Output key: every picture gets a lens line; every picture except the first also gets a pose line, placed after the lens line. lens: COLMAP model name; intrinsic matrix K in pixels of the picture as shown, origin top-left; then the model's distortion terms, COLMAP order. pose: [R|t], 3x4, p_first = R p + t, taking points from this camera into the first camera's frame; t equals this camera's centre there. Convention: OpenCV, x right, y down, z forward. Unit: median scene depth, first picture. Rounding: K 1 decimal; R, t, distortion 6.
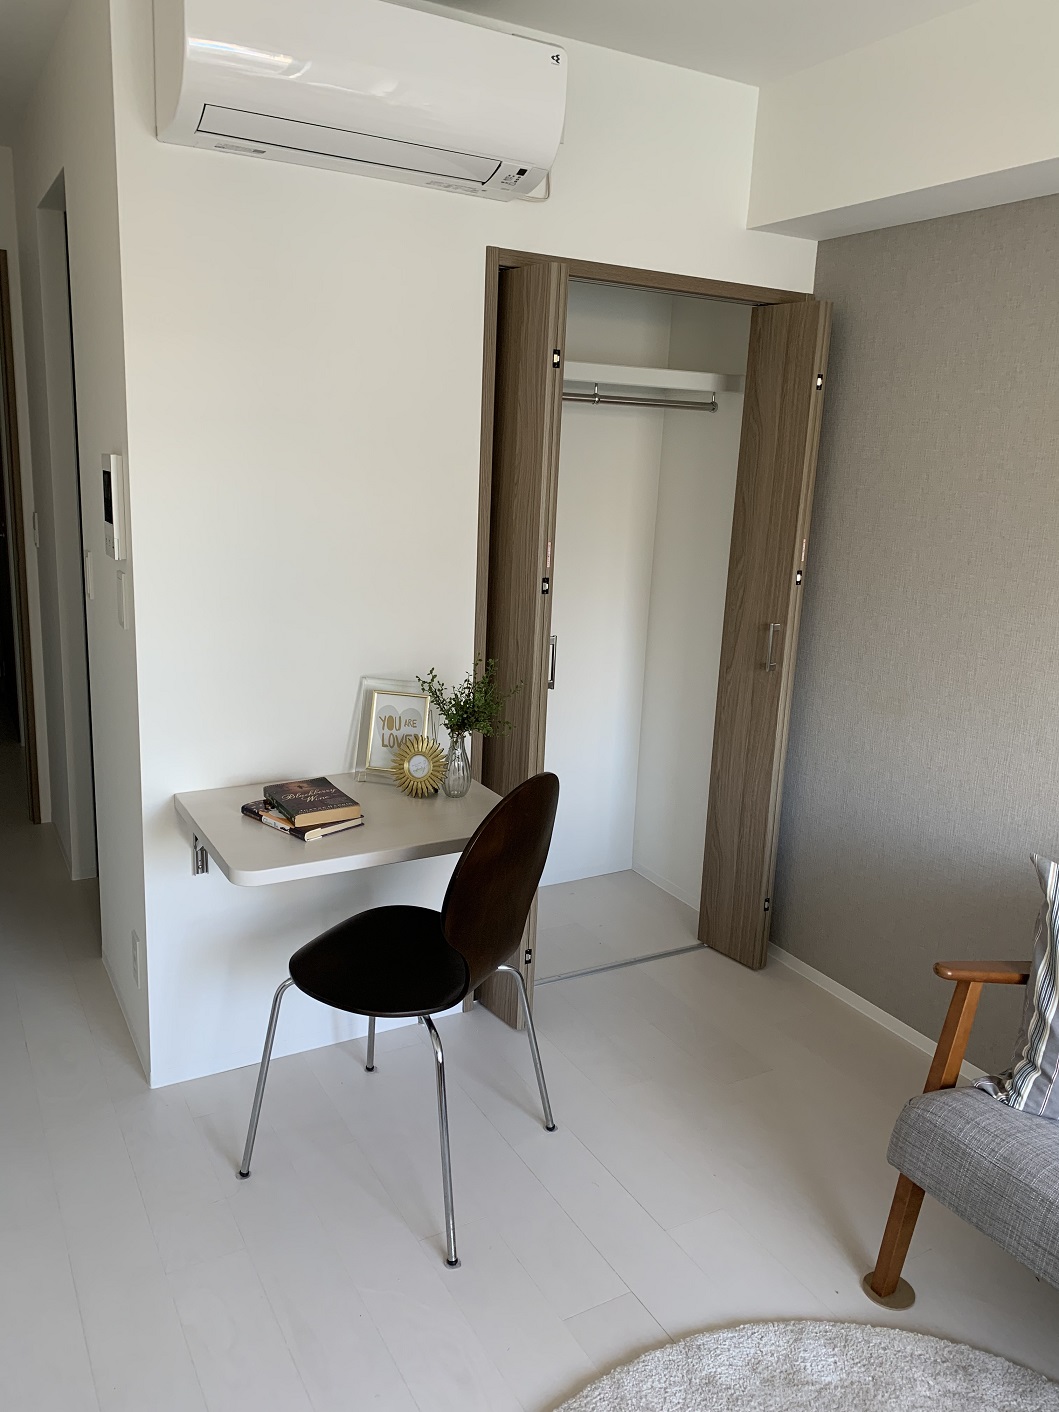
lens RADIAL K [[1062.0, 0, 530.1], [0, 1062.0, 704.7], [0, 0, 1]] dist [-0.005690, -0.006780]
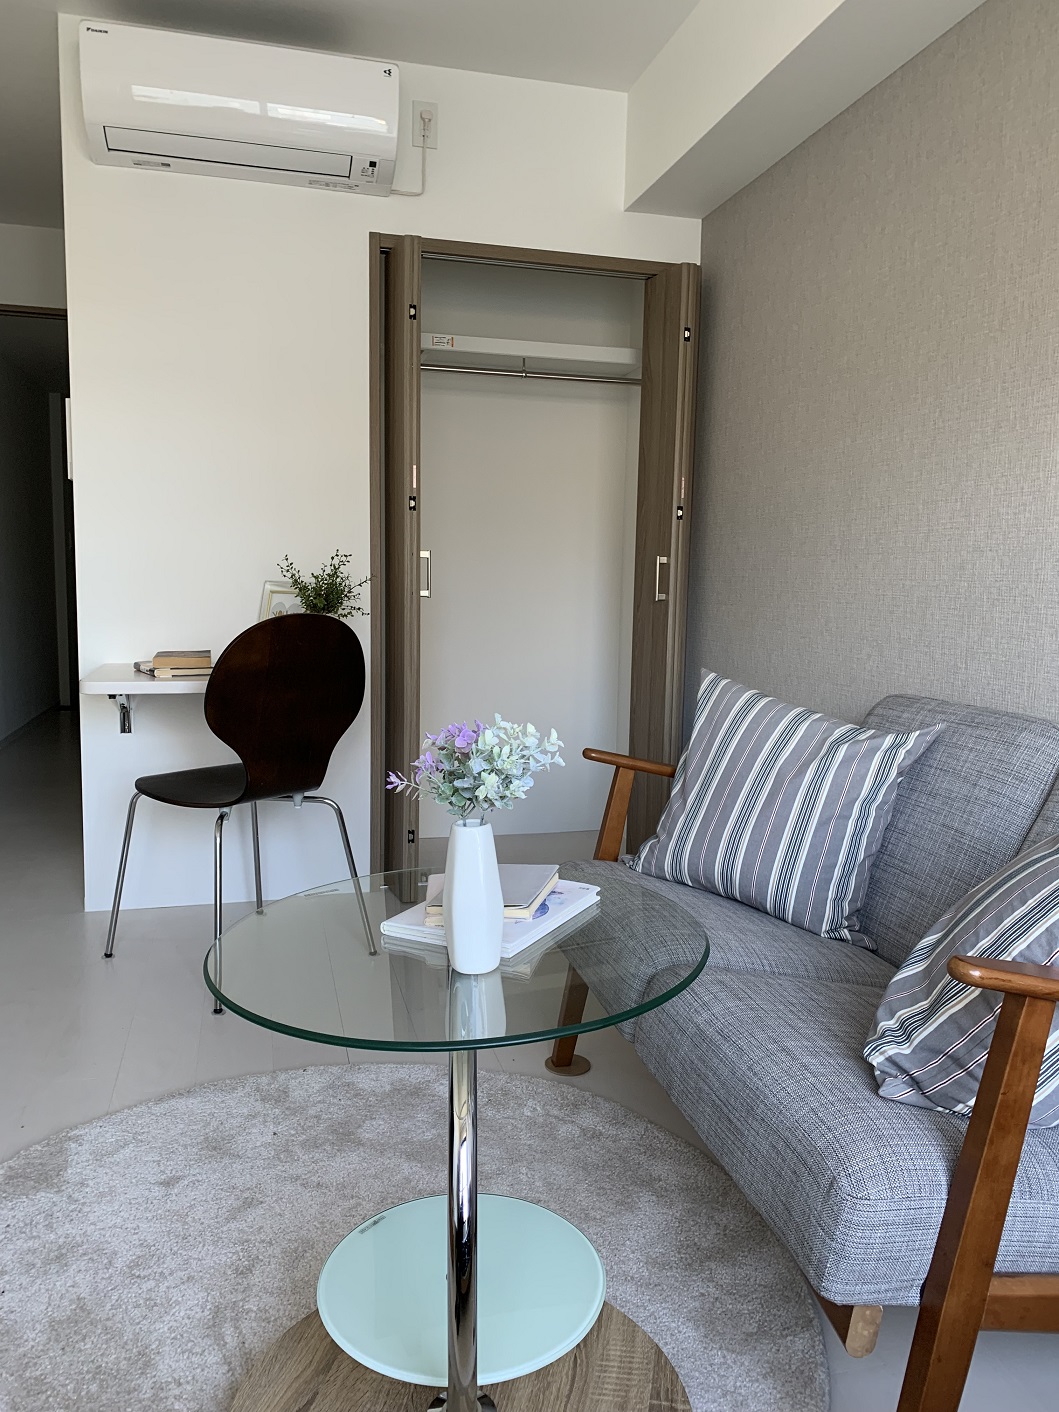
lens RADIAL K [[1062.0, 0, 526.8], [0, 1062.0, 704.3], [0, 0, 1]] dist [-0.005690, -0.006780]
pose [[0.968206, 0.011793, -0.249876, 0.444968], [-0.039228, 0.993687, -0.105102, 0.234530], [0.247059, 0.111563, 0.962557, -0.083676]]
